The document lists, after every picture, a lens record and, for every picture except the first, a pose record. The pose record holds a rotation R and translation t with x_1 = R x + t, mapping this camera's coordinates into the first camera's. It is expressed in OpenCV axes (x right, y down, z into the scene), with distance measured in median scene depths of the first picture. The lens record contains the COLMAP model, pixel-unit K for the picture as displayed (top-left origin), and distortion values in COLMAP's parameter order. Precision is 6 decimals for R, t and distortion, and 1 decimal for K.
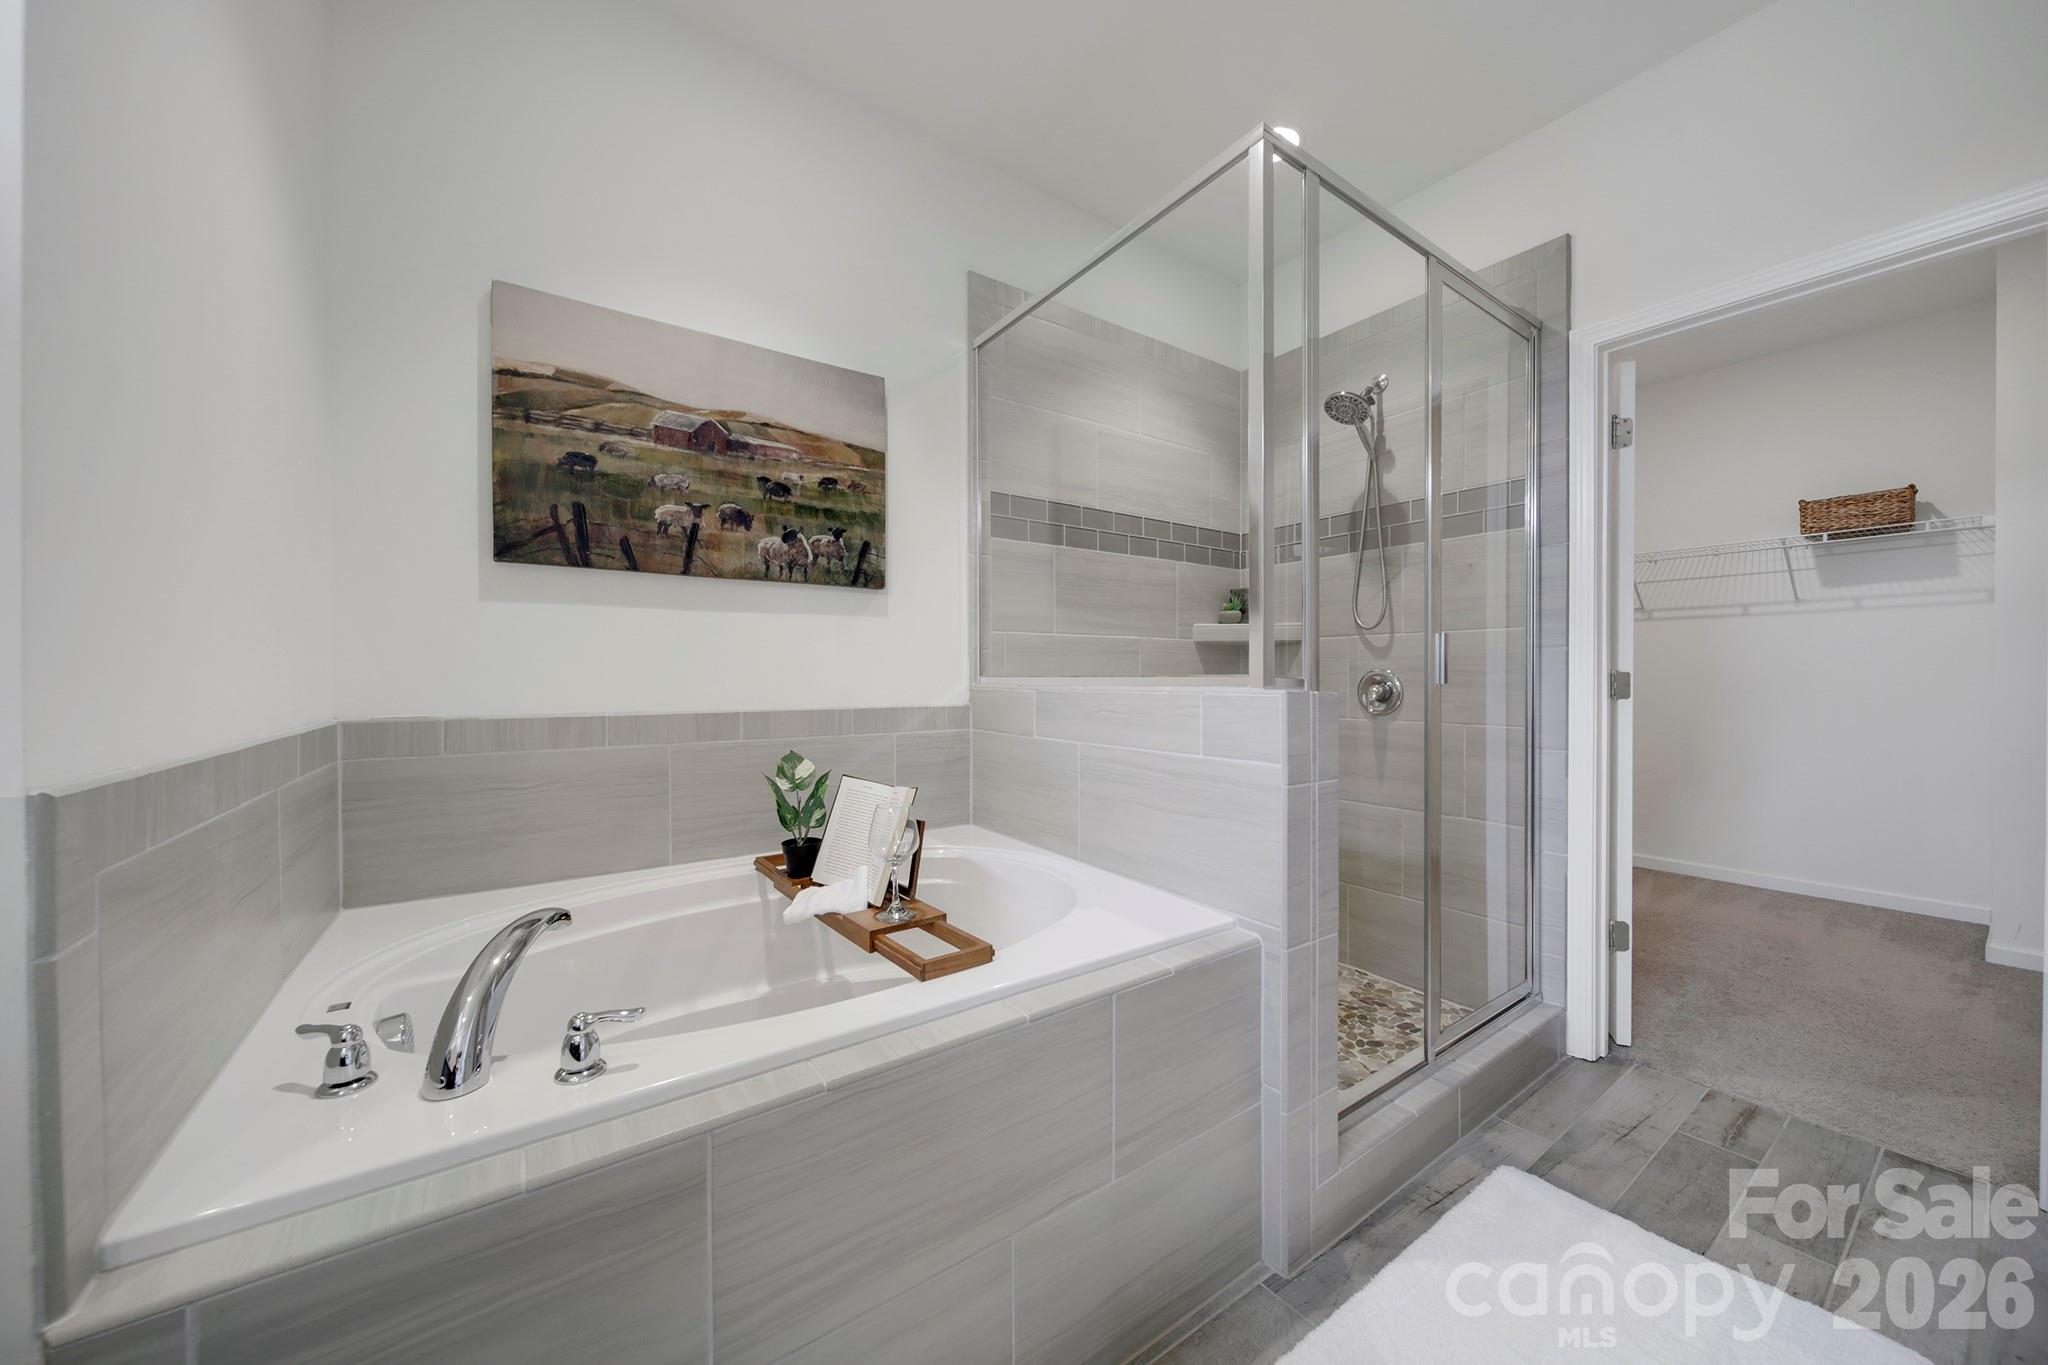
lens RADIAL K [[721.5, 0, 1021.8], [0, 721.5, 678.8], [0, 0, 1]] dist [0.001328, -0.002182]
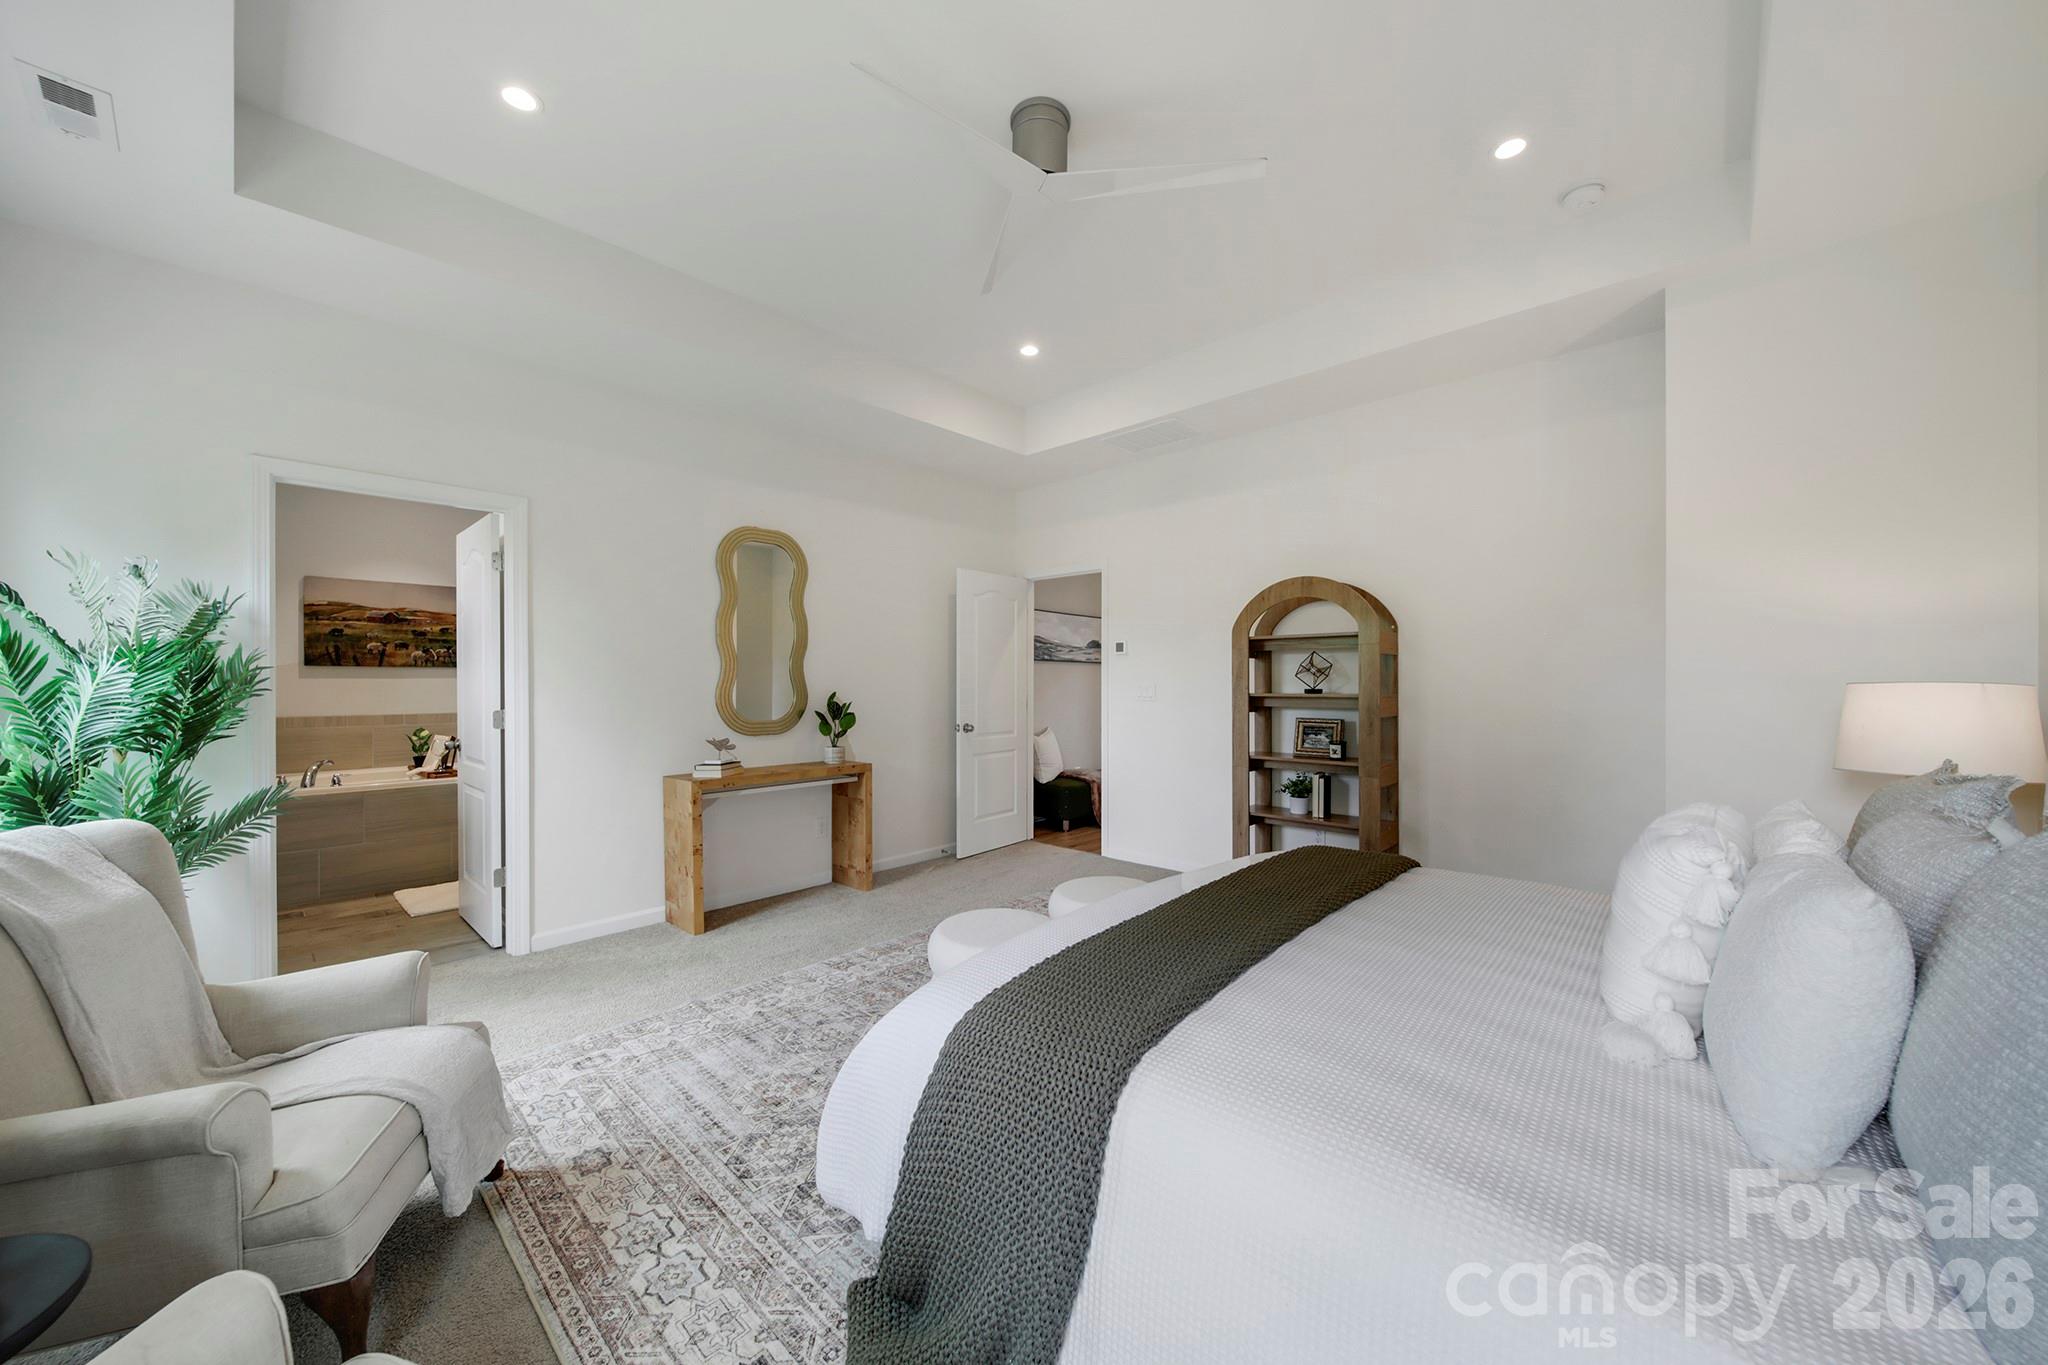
lens RADIAL K [[721.2, 0, 1029.5], [0, 721.2, 672.9], [0, 0, 1]] dist [-0.002360, -0.000625]
pose [[0.975397, 0.005278, 0.220390, 1.498228], [-0.004558, 0.999982, -0.003778, -0.126174], [-0.220406, 0.002681, 0.975404, -2.485029]]
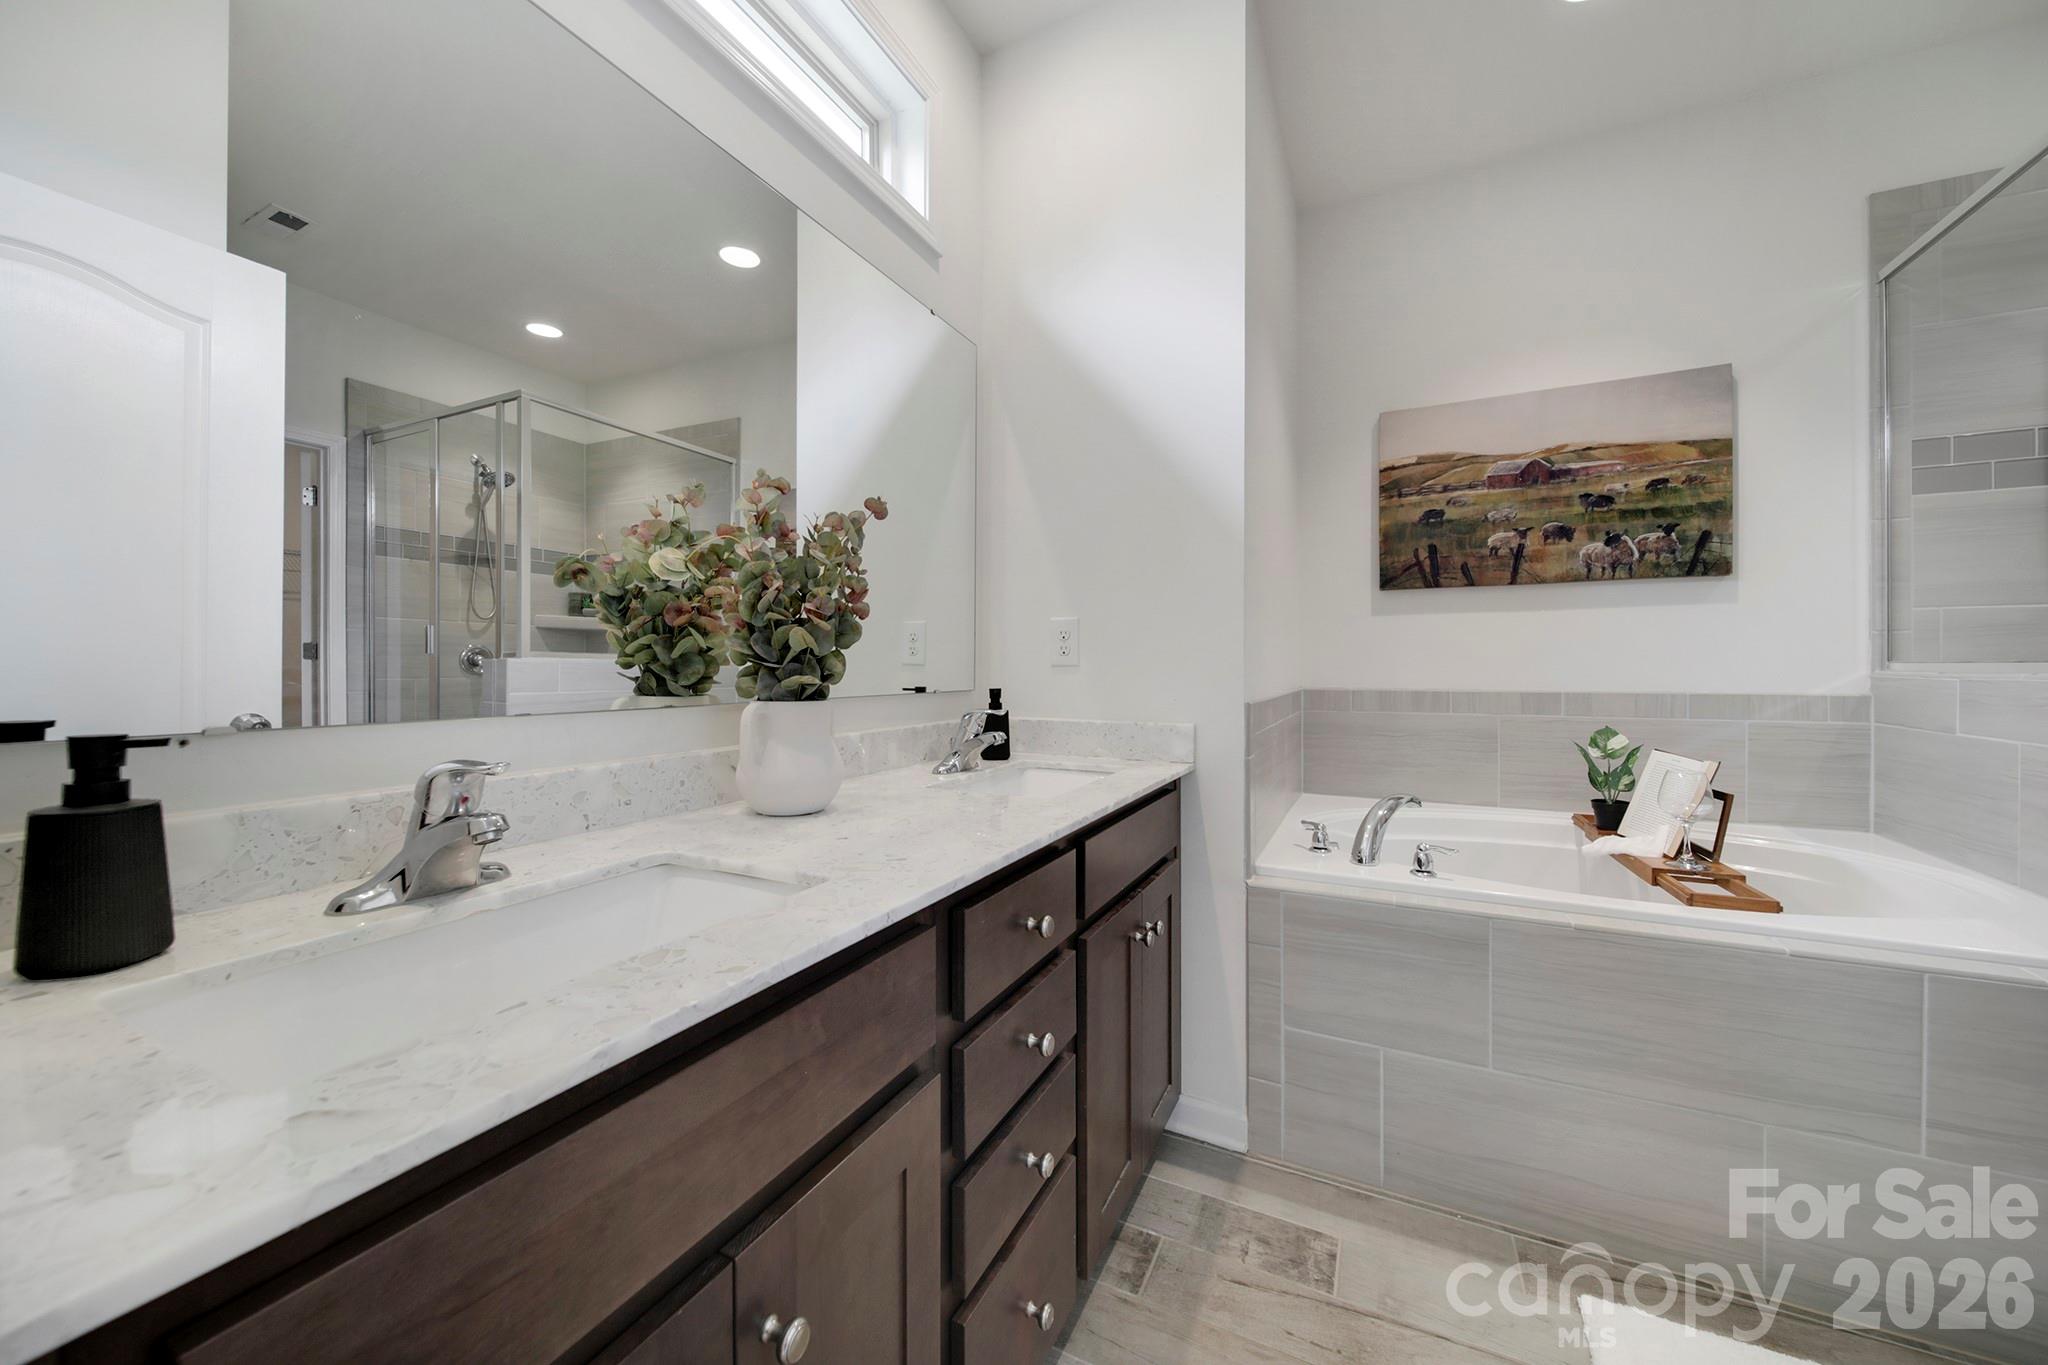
lens RADIAL K [[721.2, 0, 1029.5], [0, 721.2, 672.9], [0, 0, 1]] dist [-0.002360, -0.000625]
pose [[0.473738, 0.008433, -0.880625, 0.274881], [-0.000535, 0.999957, 0.009287, 0.002617], [0.880665, -0.003928, 0.473722, -0.393184]]
